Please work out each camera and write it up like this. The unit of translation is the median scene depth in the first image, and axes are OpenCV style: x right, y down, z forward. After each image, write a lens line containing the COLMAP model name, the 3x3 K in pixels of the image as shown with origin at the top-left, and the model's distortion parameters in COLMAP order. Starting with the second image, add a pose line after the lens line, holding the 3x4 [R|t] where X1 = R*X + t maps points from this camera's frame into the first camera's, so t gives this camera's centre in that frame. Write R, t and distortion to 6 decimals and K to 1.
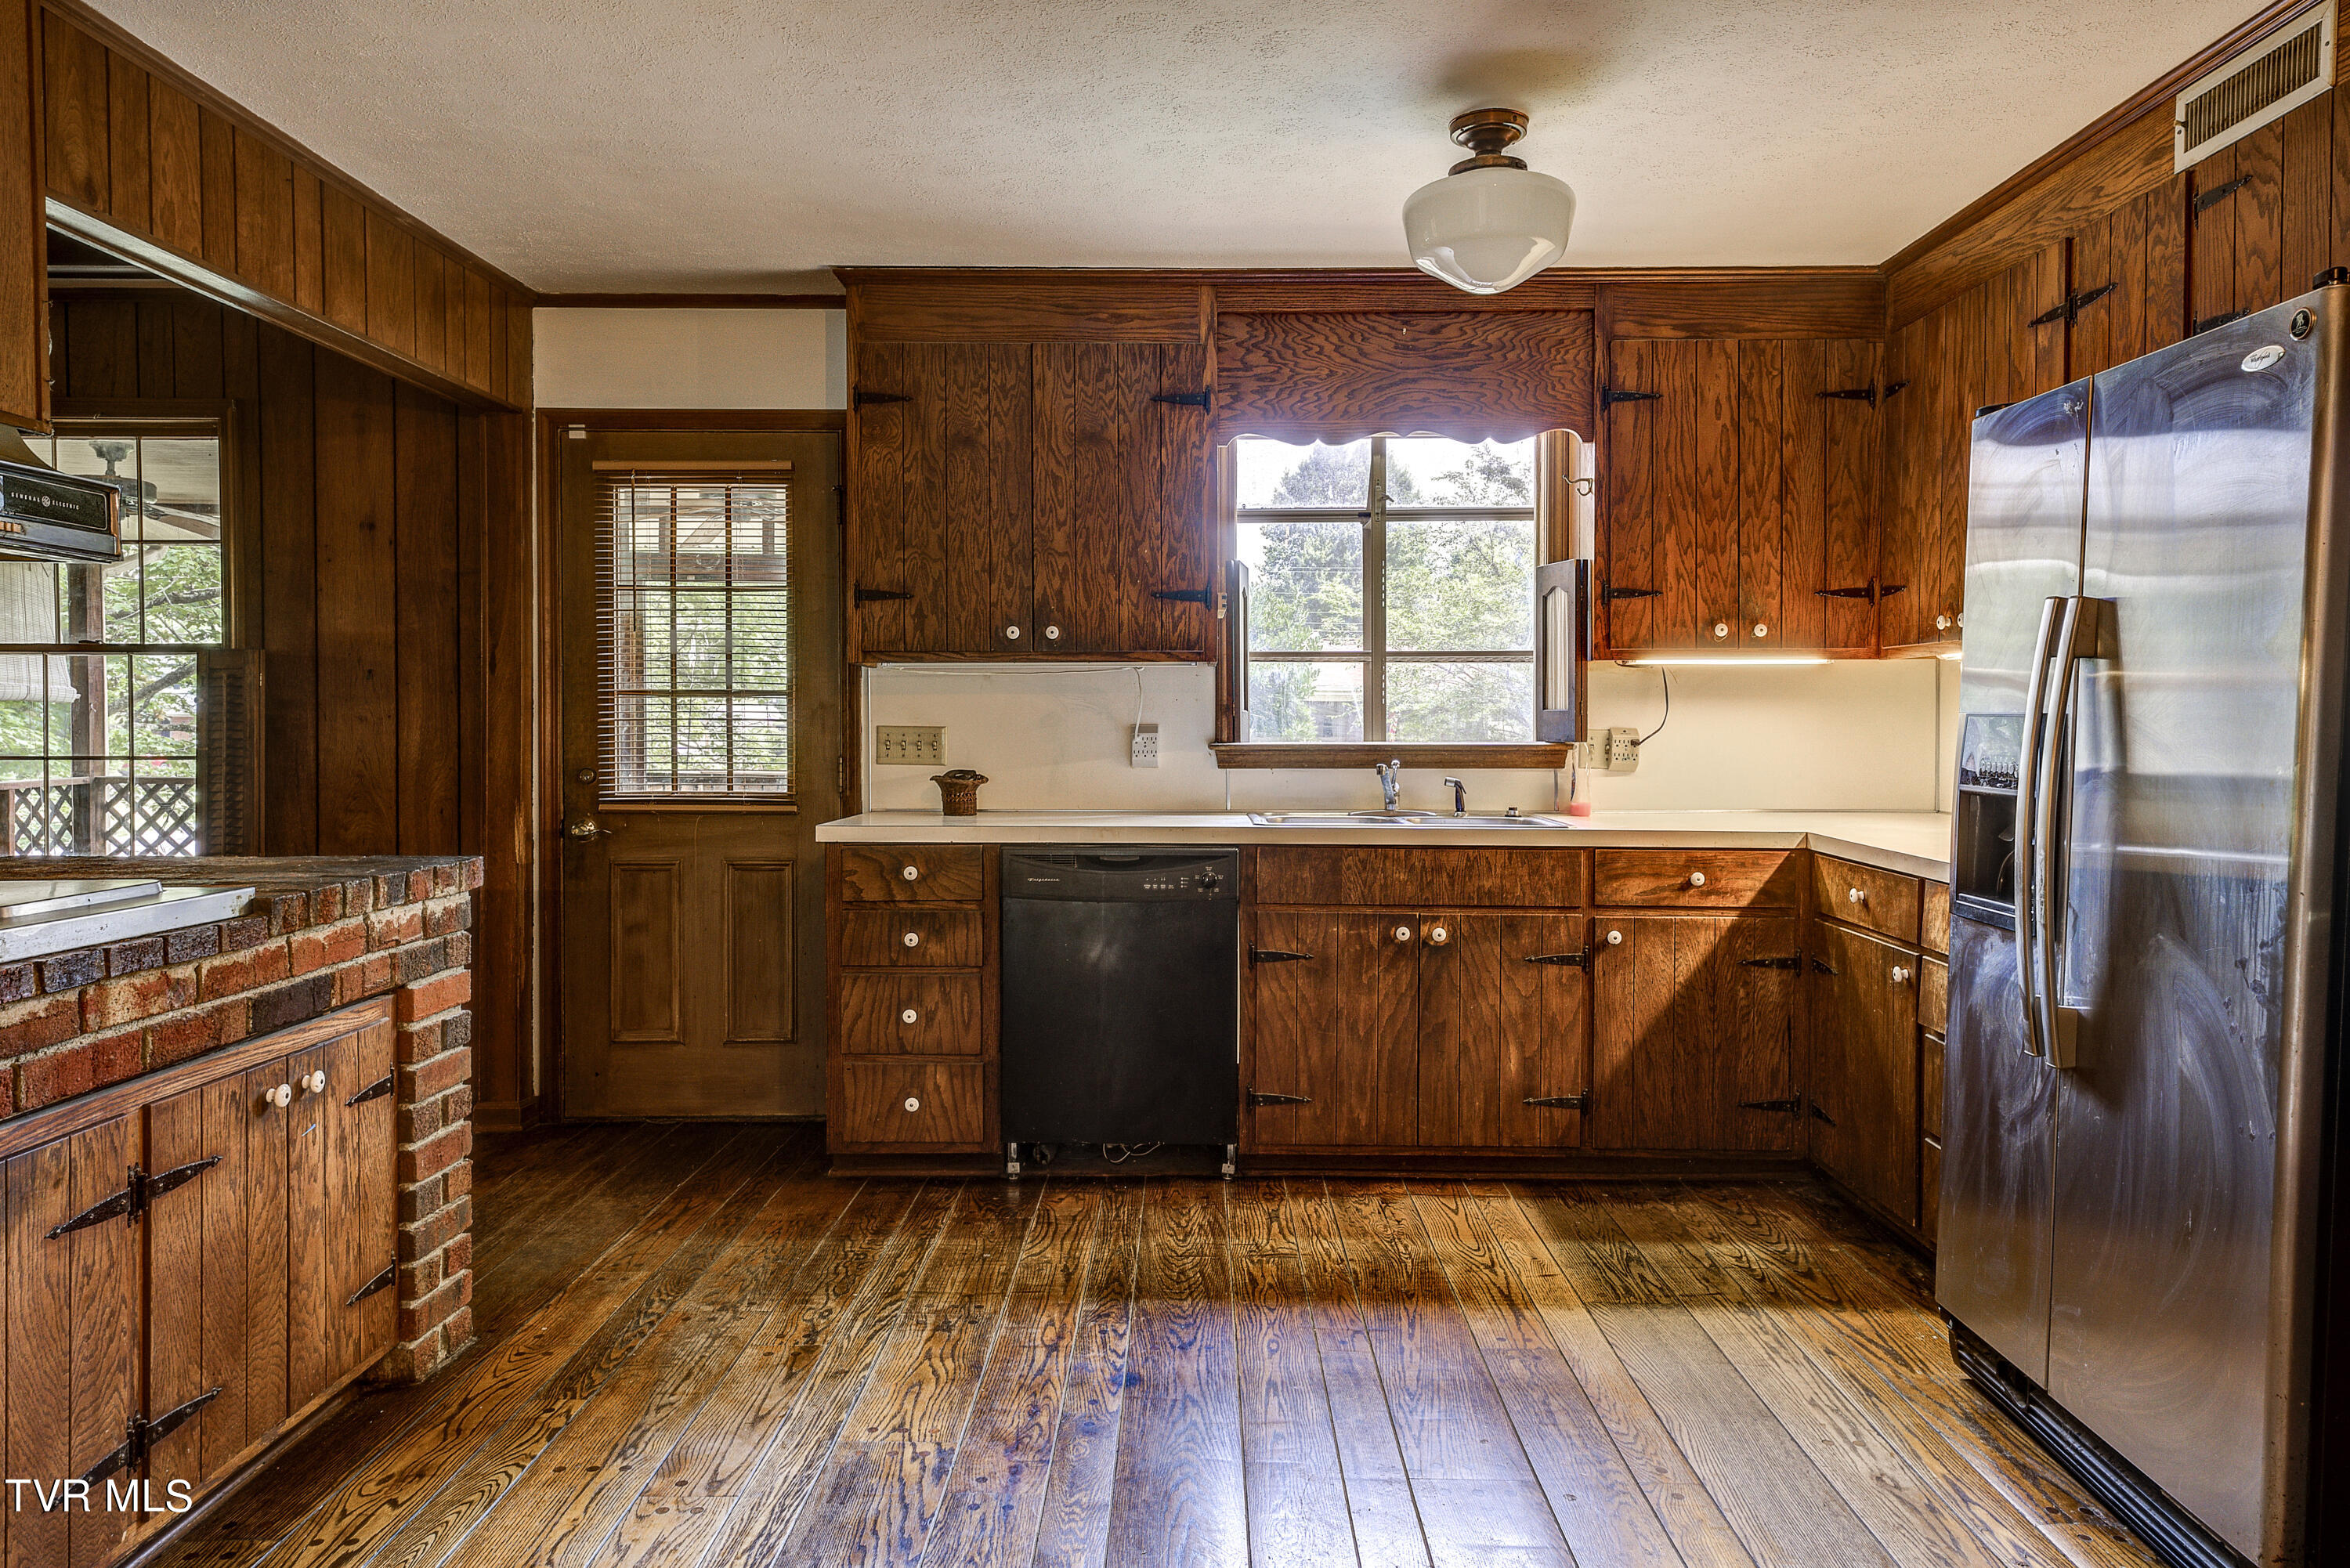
lens RADIAL K [[1502.8, 0, 1210.6], [0, 1502.8, 744.2], [0, 0, 1]] dist [0.021178, -0.003019]
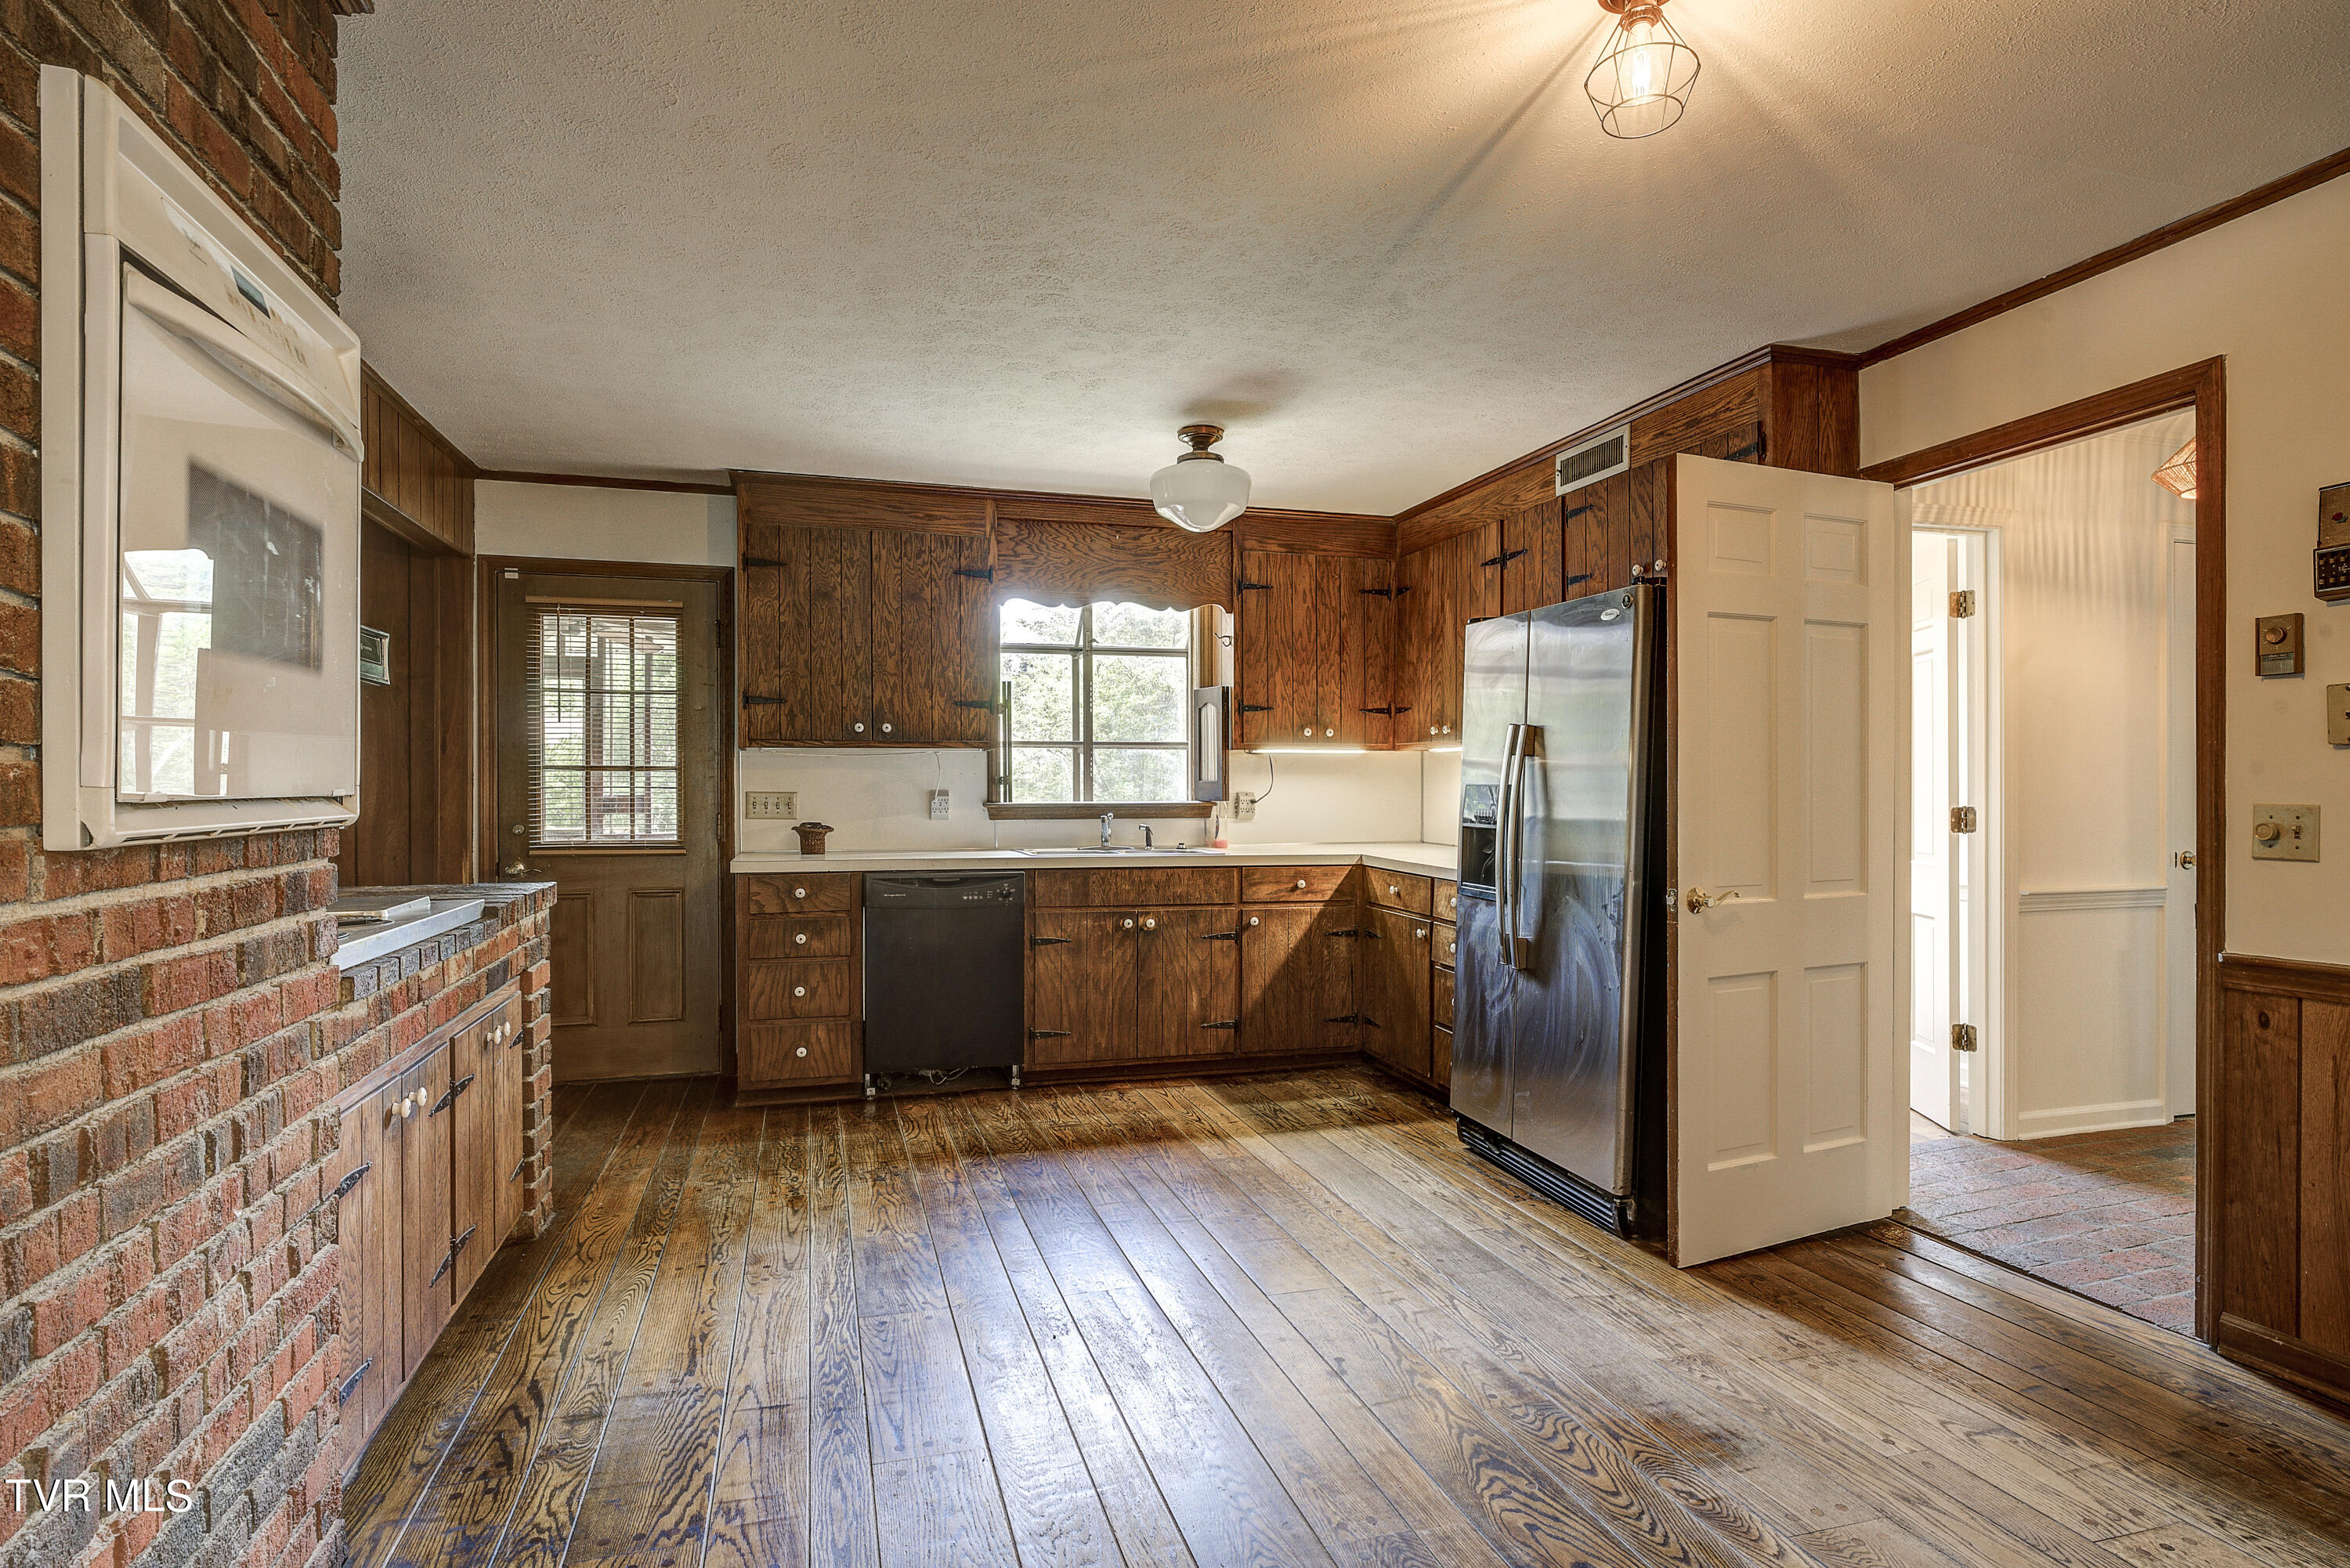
lens RADIAL K [[1165.1, 0, 1174.9], [0, 1165.1, 794.6], [0, 0, 1]] dist [-0.004174, 0.000030]
pose [[0.959175, -0.002700, 0.282800, -0.157483], [0.004965, 0.999961, -0.007294, 0.000435], [-0.282769, 0.008401, 0.959151, -0.170216]]
